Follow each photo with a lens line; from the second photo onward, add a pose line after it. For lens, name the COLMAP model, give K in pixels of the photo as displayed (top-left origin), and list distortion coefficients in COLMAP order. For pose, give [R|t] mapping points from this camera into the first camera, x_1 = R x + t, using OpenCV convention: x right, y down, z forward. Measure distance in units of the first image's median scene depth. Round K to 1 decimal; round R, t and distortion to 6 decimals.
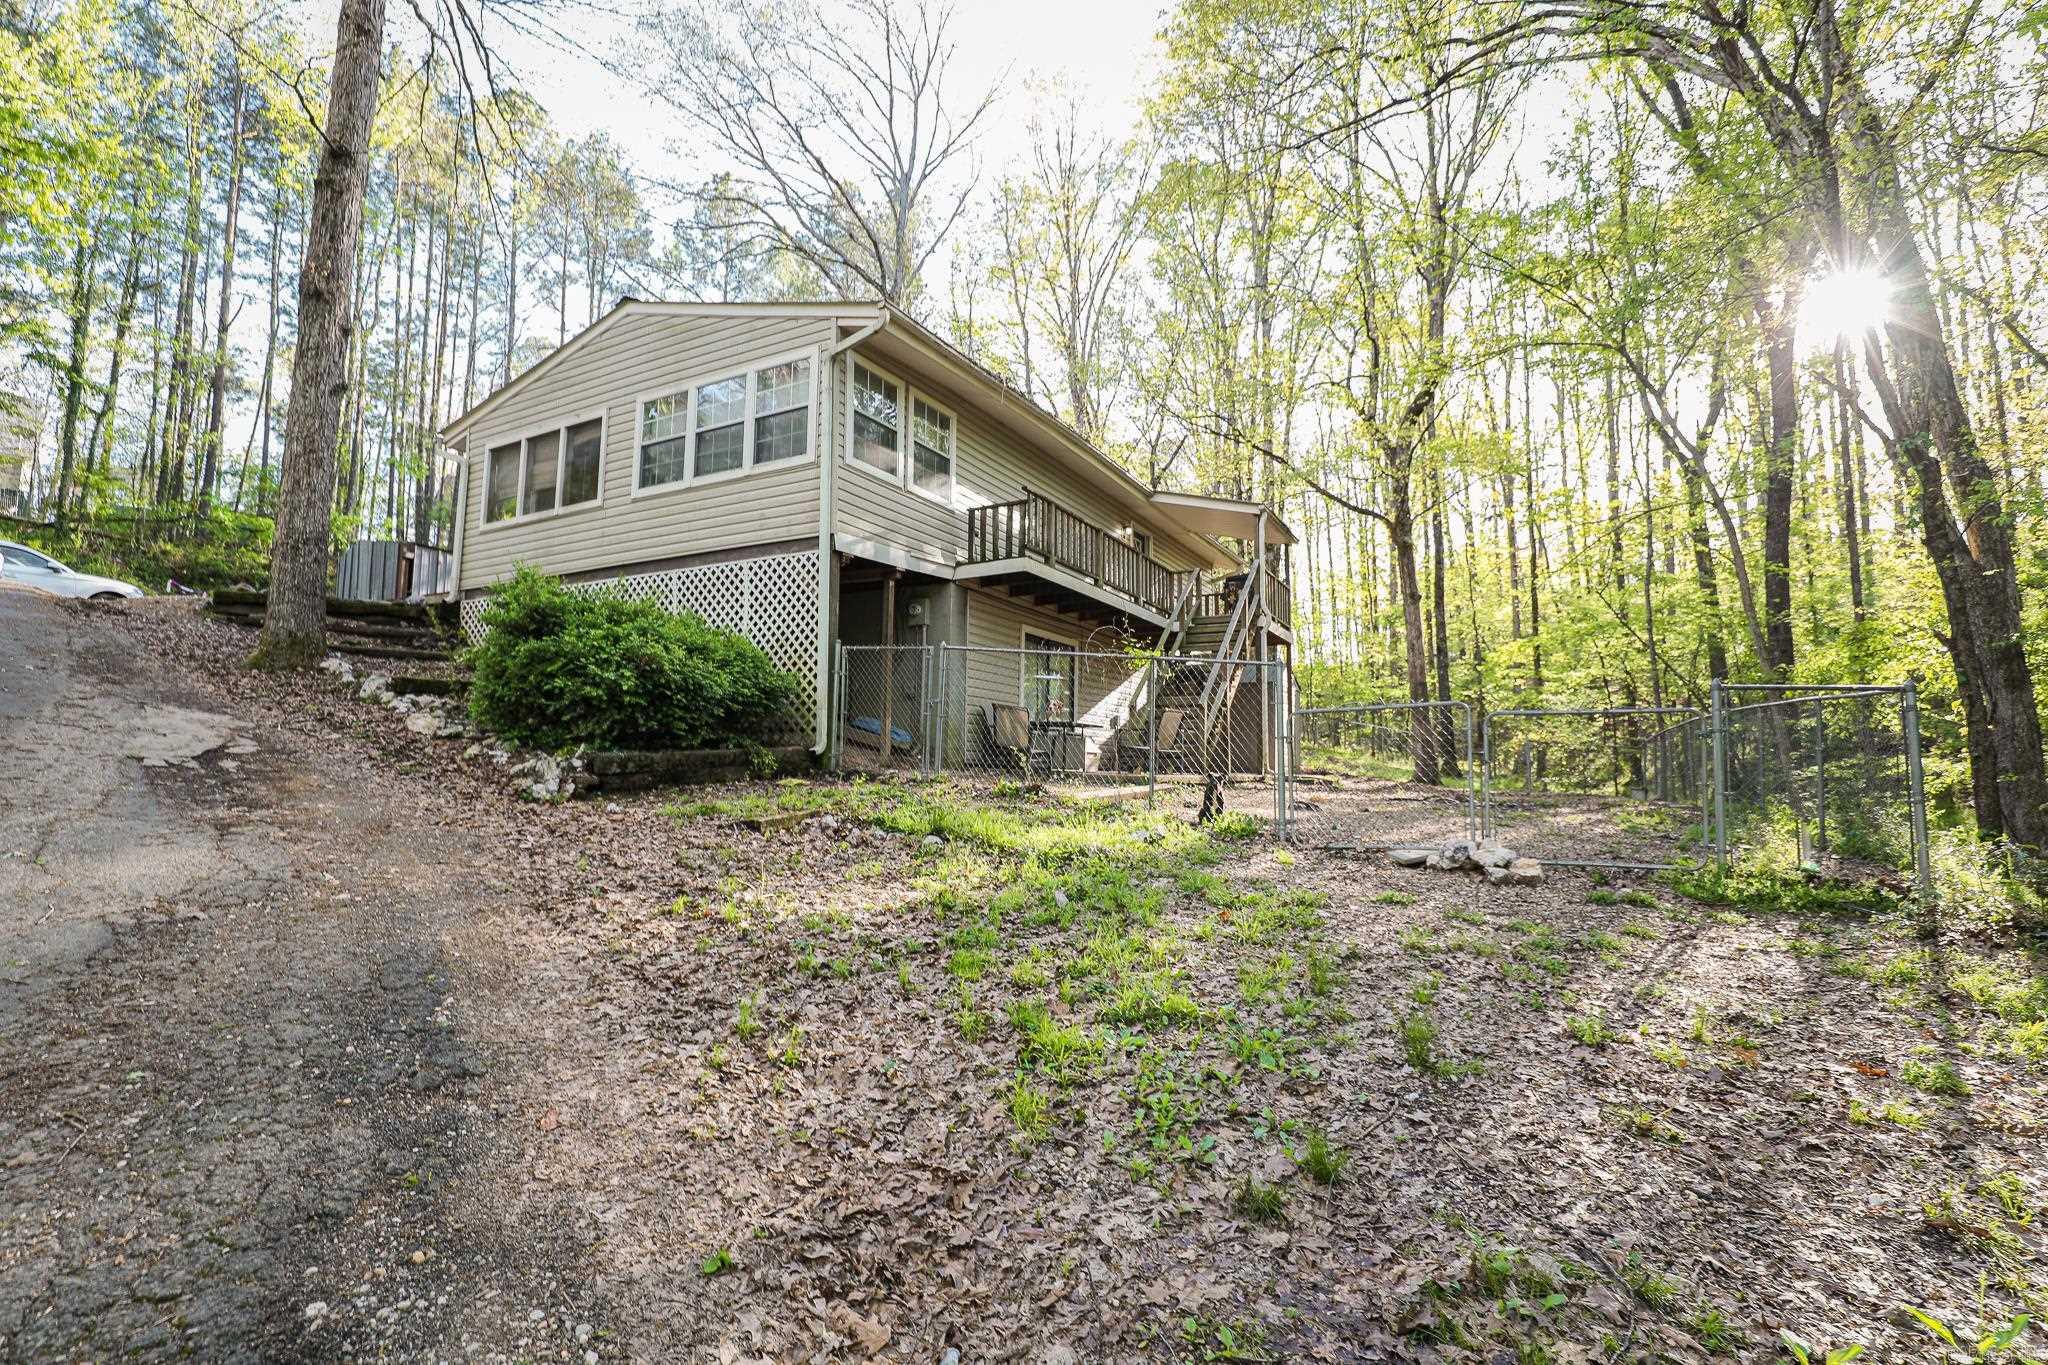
lens RADIAL K [[932.7, 0, 1033.0], [0, 932.7, 683.4], [0, 0, 1]] dist [-0.025091, 0.001331]
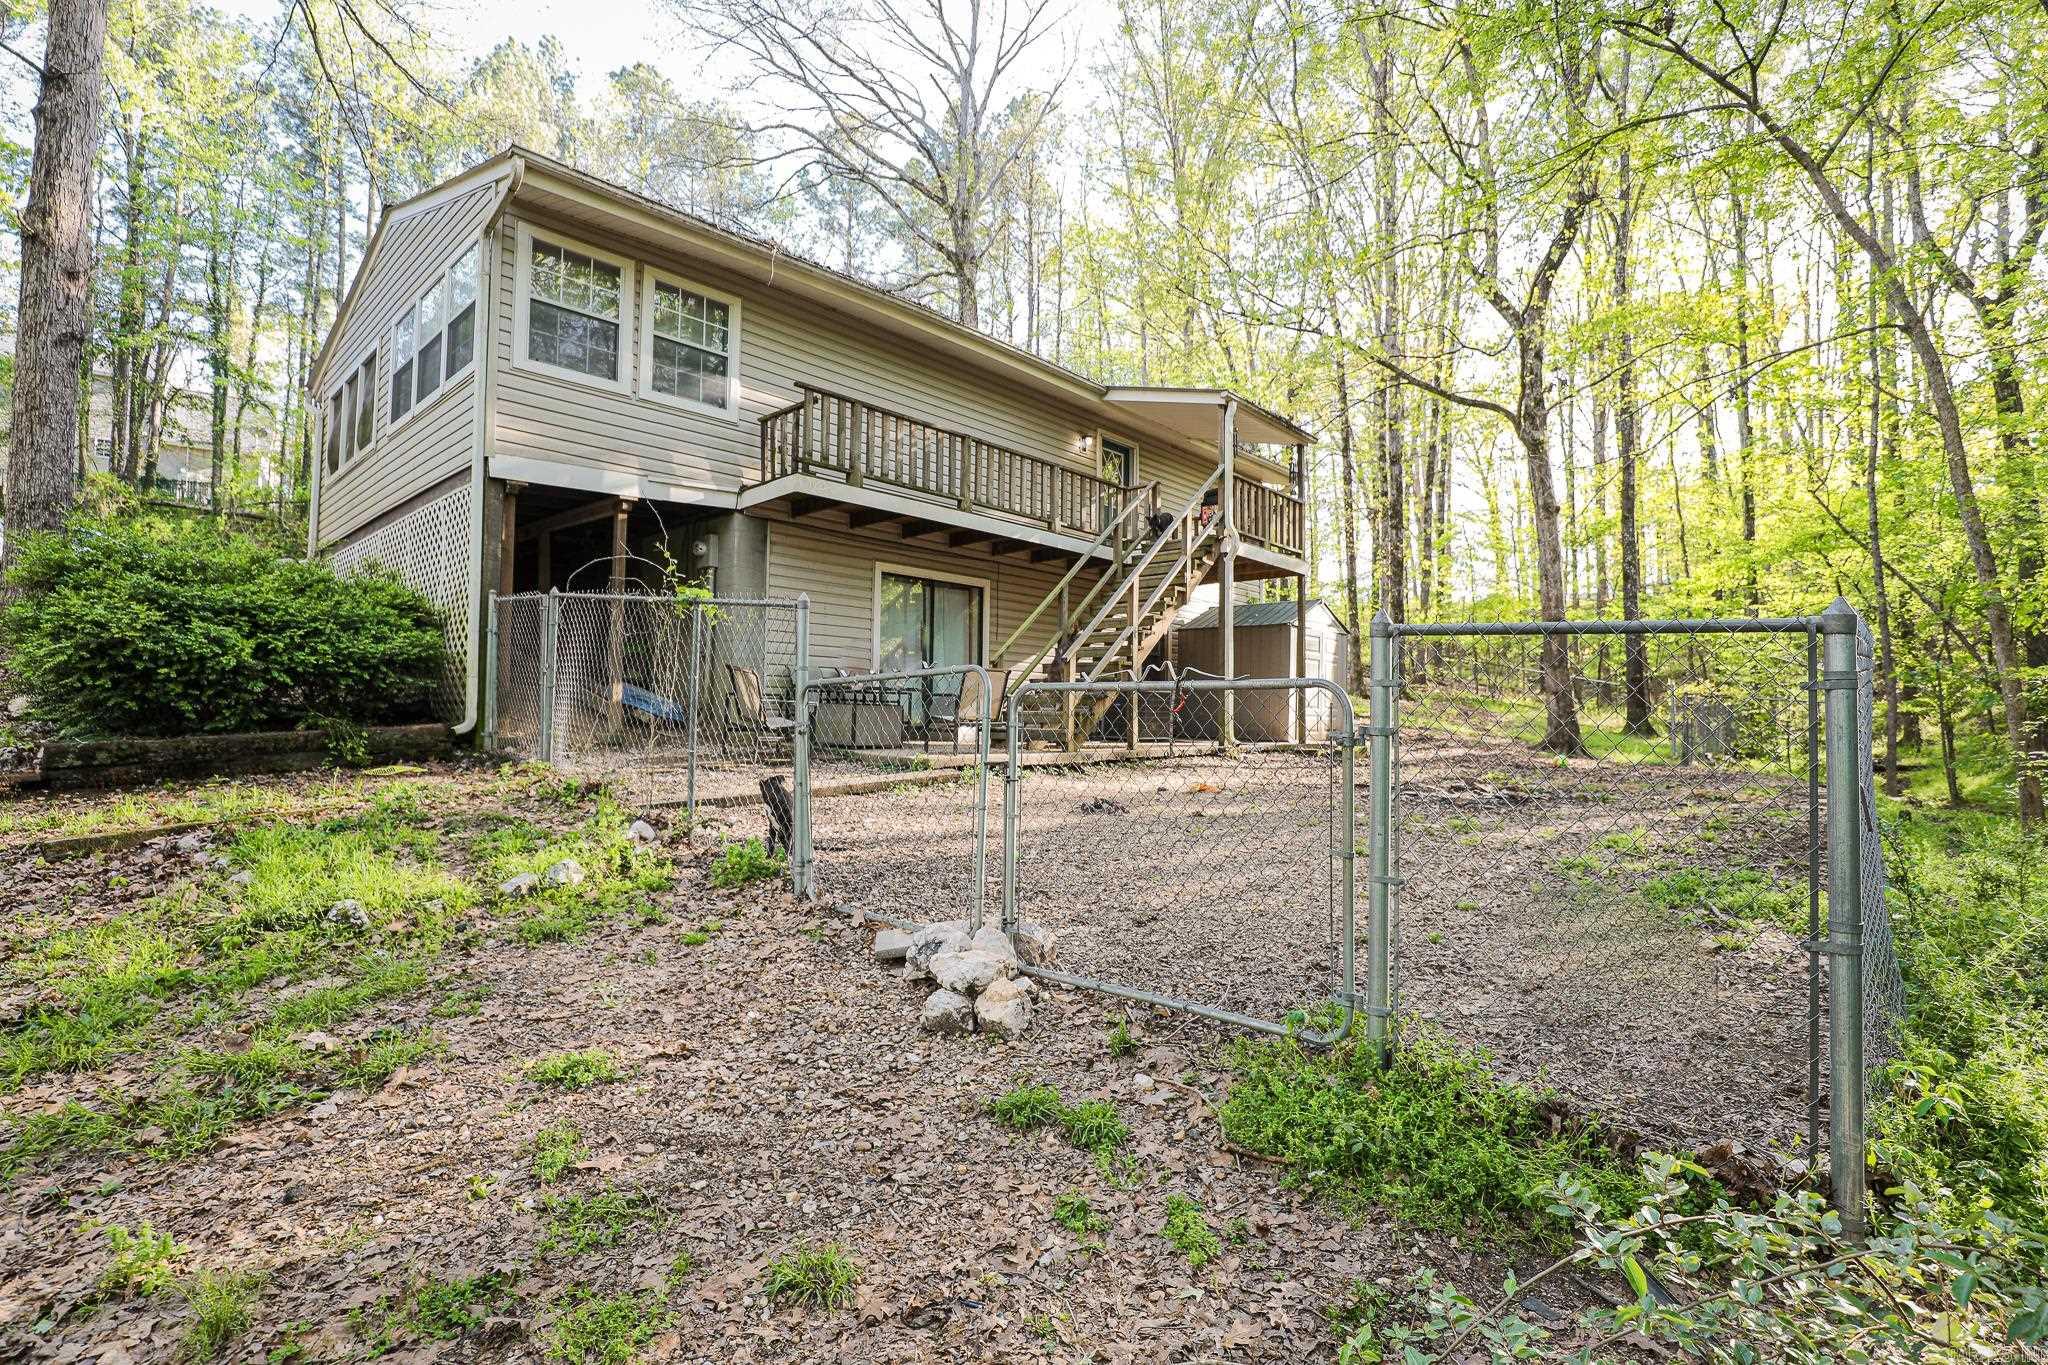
lens RADIAL K [[932.7, 0, 1039.8], [0, 932.7, 687.0], [0, 0, 1]] dist [-0.025091, 0.001331]
pose [[0.972144, -0.010340, -0.234156, 0.382825], [0.024547, 0.998024, 0.057840, 0.001942], [0.233095, -0.061976, 0.970477, 0.299865]]
